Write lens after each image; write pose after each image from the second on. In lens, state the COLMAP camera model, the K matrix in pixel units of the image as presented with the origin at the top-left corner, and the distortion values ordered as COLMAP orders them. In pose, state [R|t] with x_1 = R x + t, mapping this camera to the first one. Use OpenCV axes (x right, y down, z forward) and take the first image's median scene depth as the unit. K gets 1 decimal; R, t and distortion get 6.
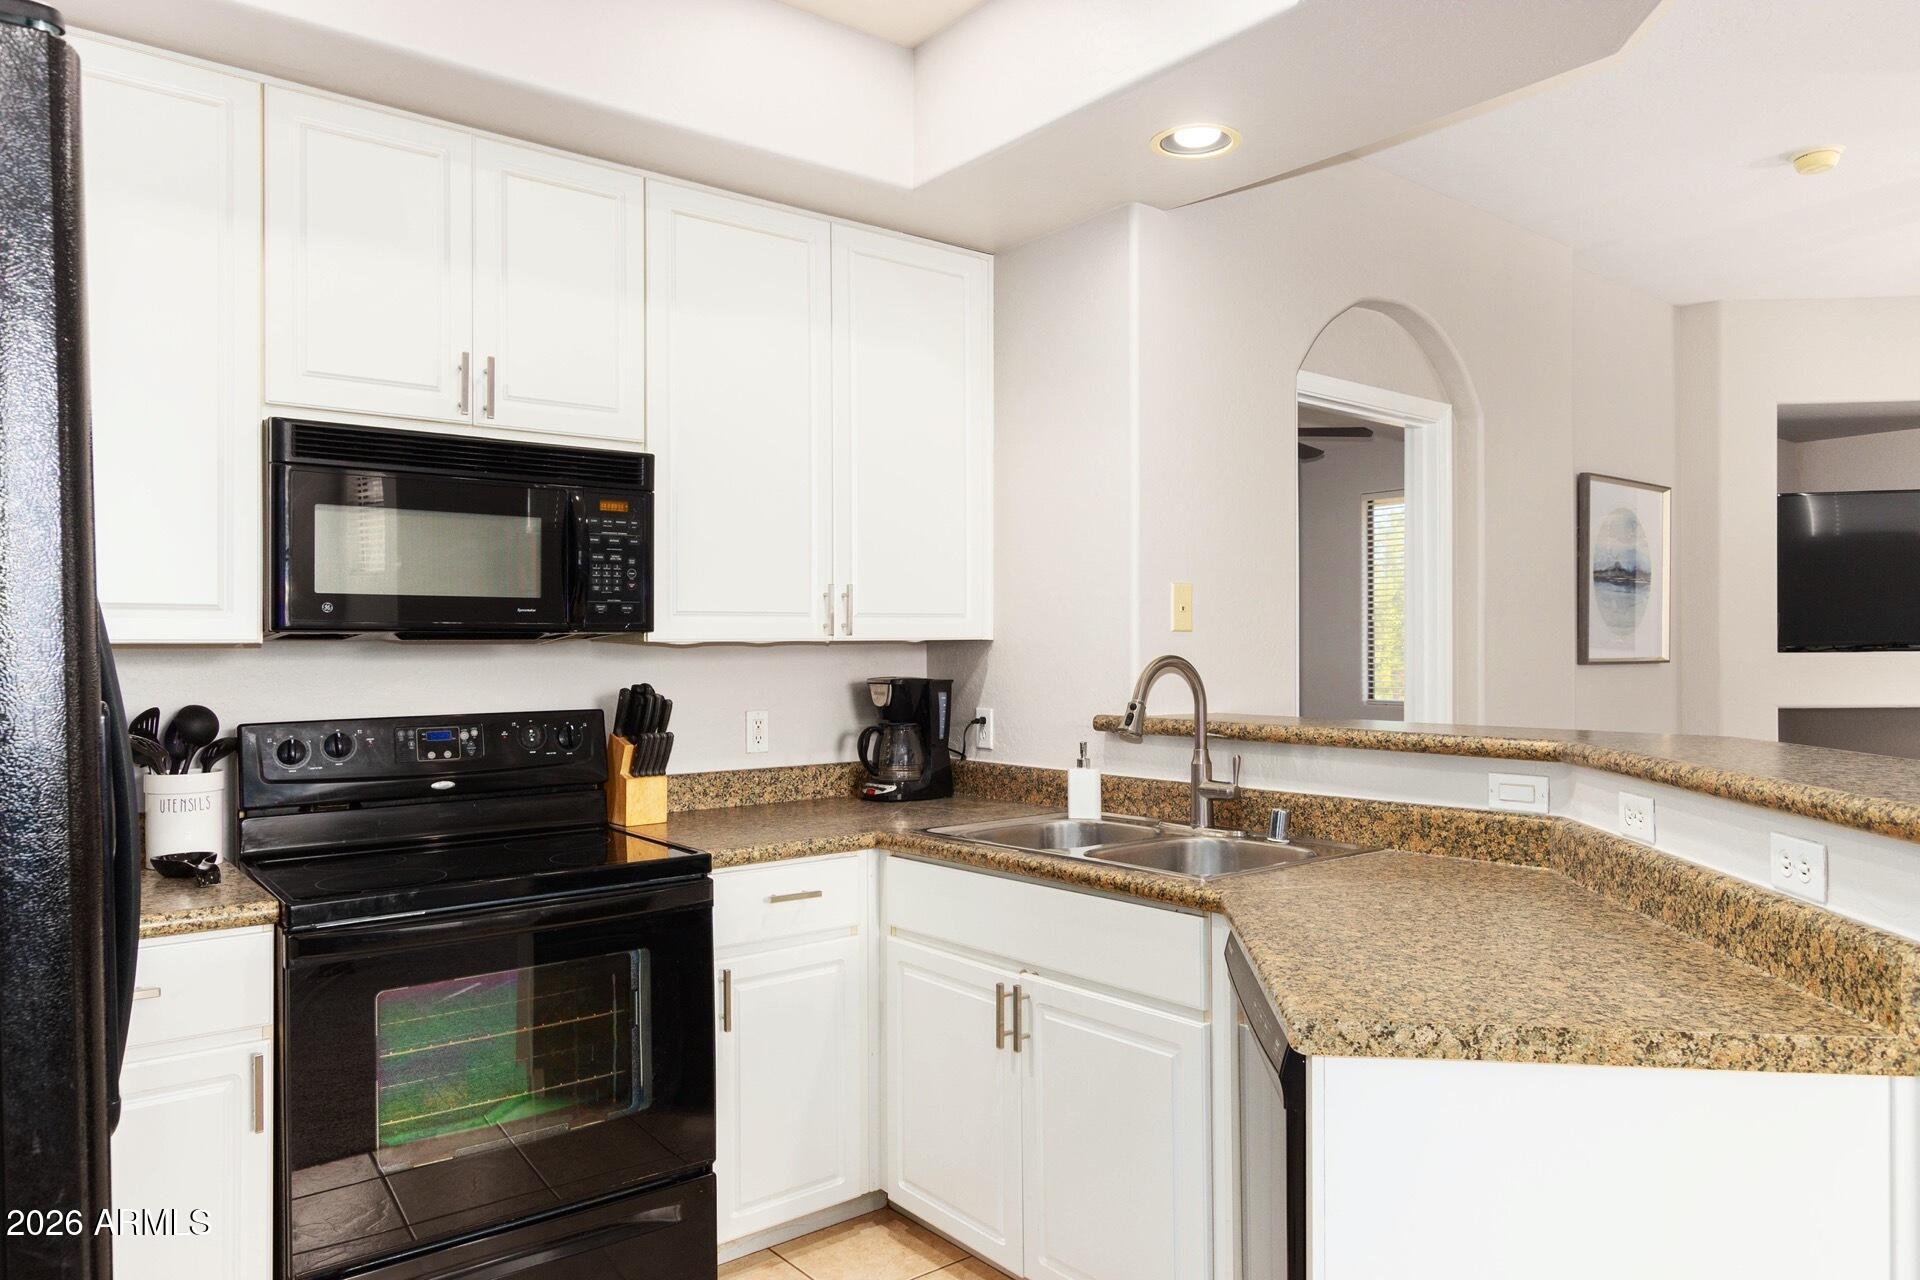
lens RADIAL K [[1245.5, 0, 960.0], [0, 1245.5, 640.0], [0, 0, 1]] dist [0.003817, 0.000638]
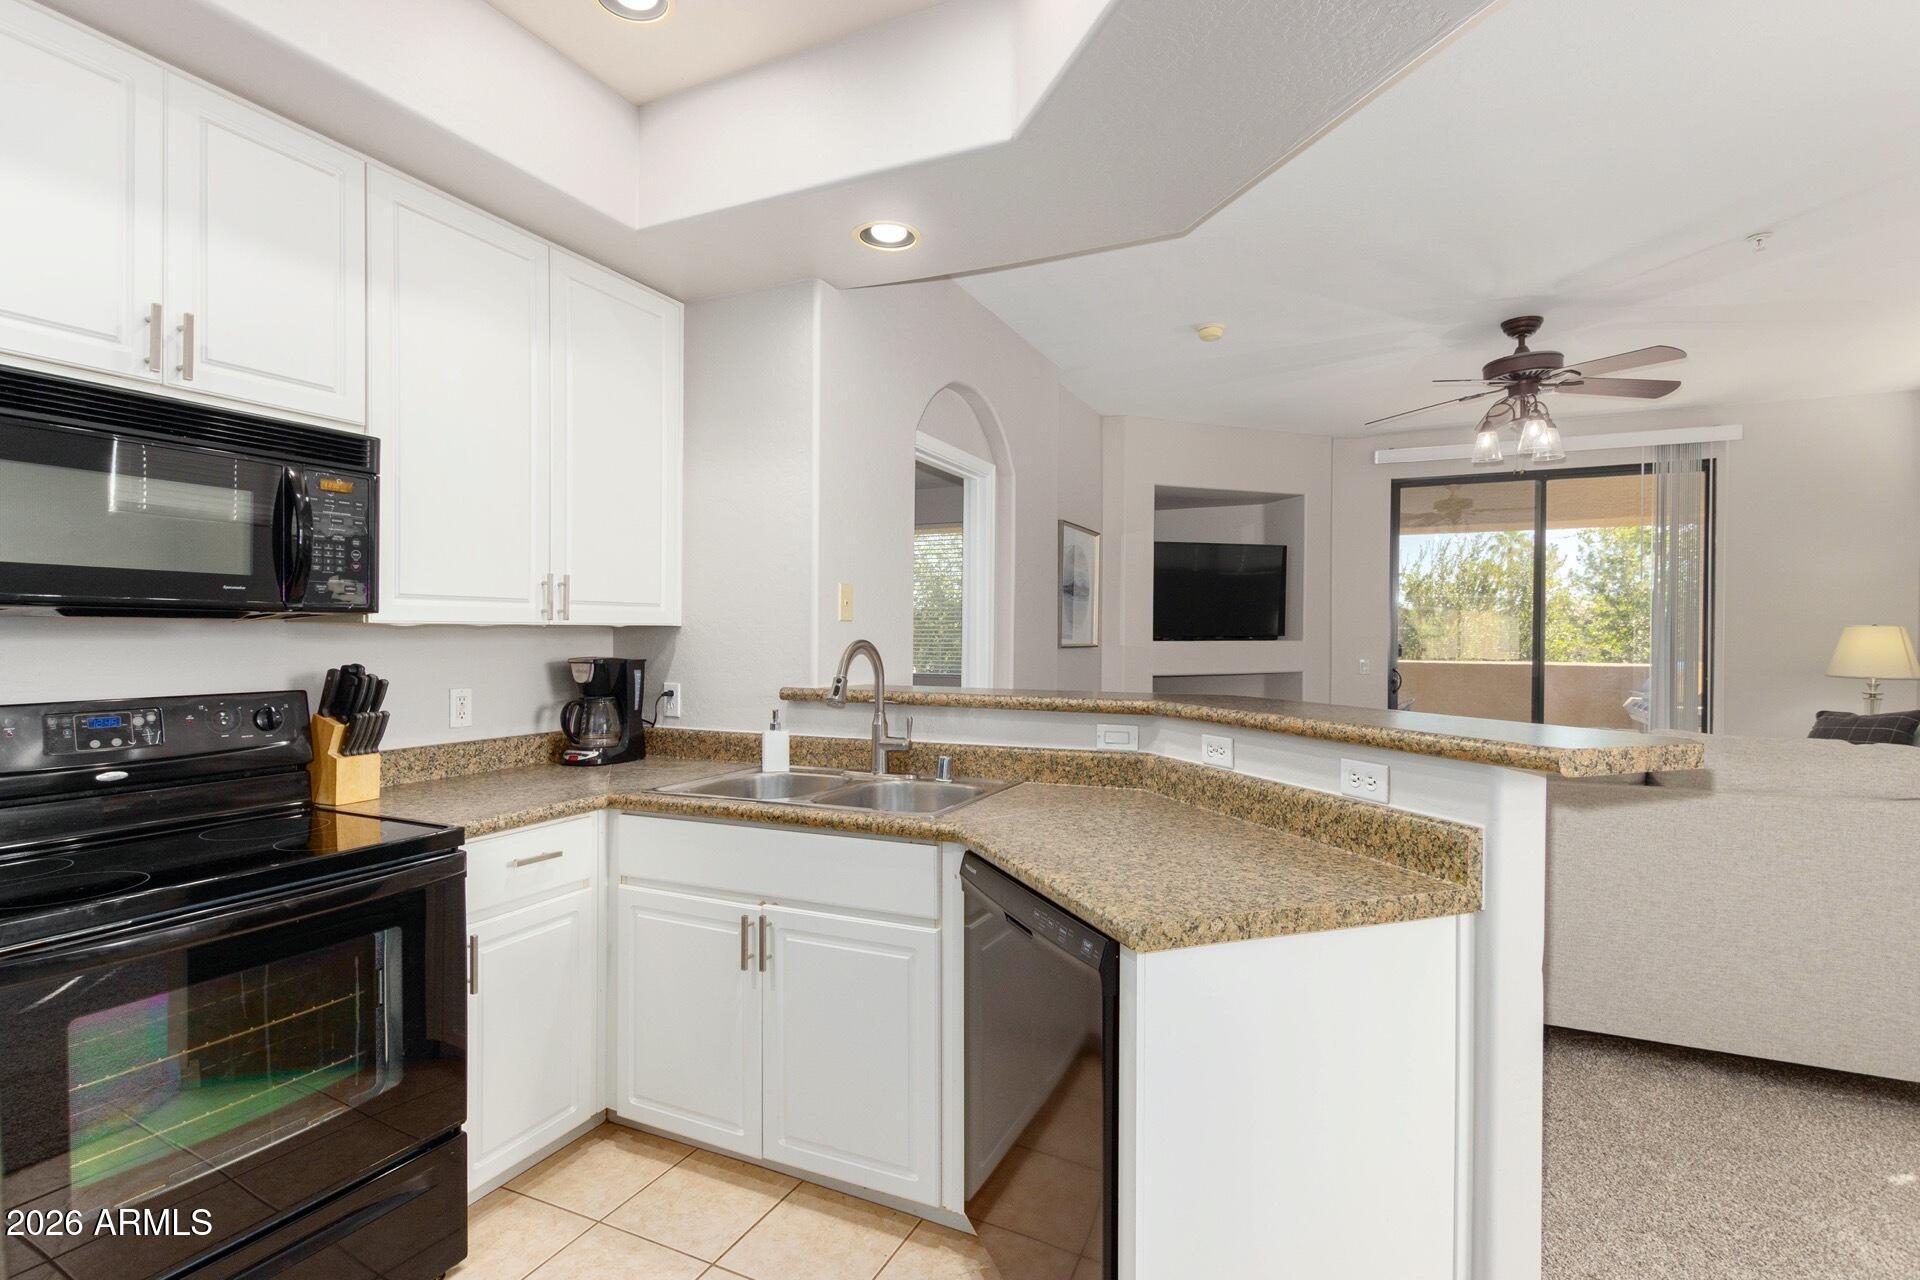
lens RADIAL K [[908.3, 0, 960.0], [0, 908.3, 640.0], [0, 0, 1]] dist [0.009344, -0.000557]
pose [[0.898823, 0.006875, 0.438258, -0.149794], [-0.011809, 0.999894, 0.008534, 0.003538], [-0.438153, -0.012846, 0.898809, 0.124947]]
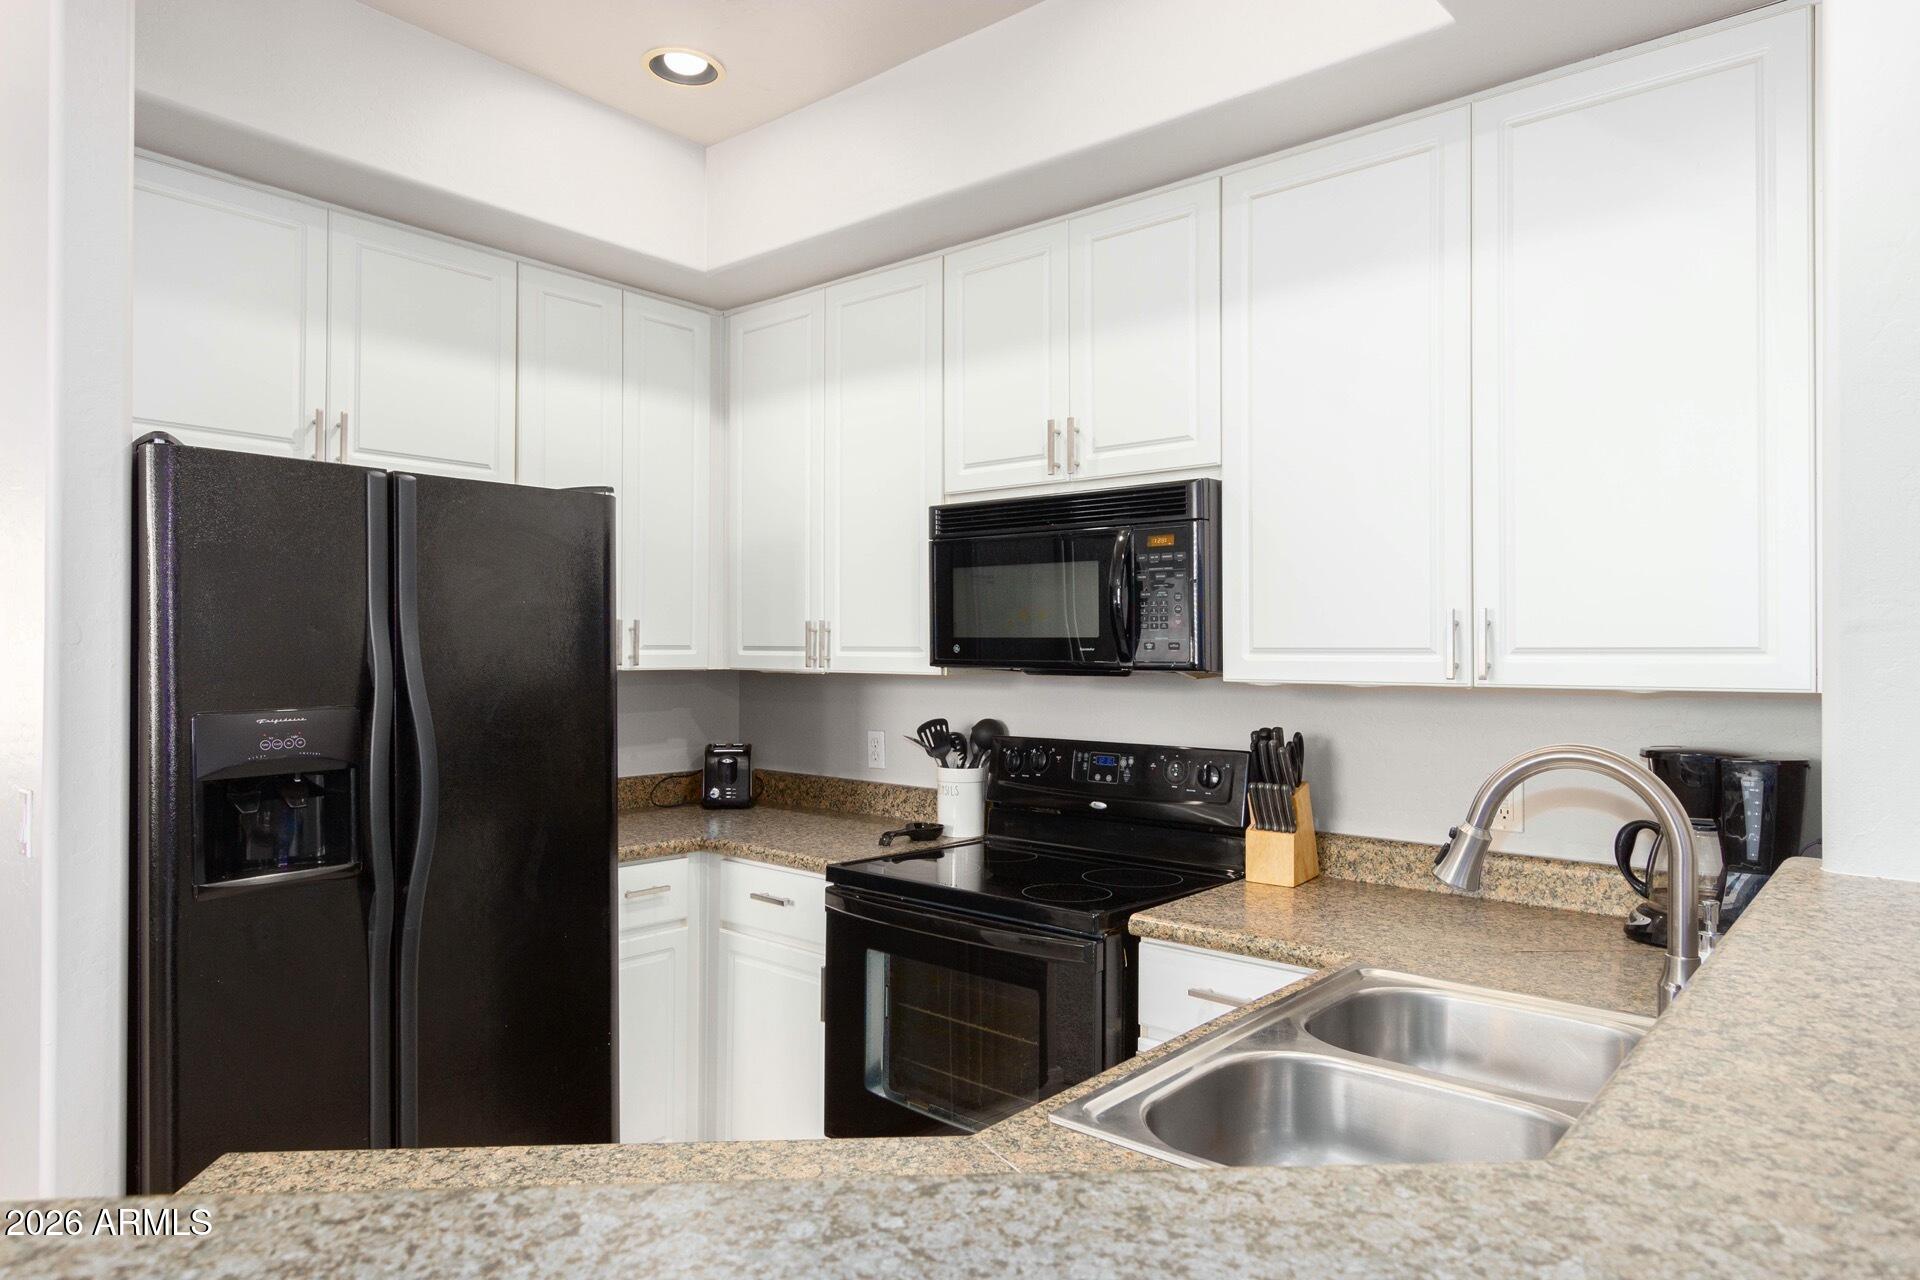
lens RADIAL K [[1187.2, 0, 960.0], [0, 1187.2, 640.0], [0, 0, 1]] dist [-0.000967, -0.000109]
pose [[0.179050, -0.000837, -0.983840, 0.601494], [-0.001154, 0.999999, -0.001061, -0.029295], [0.983839, 0.001325, 0.179048, 0.686052]]
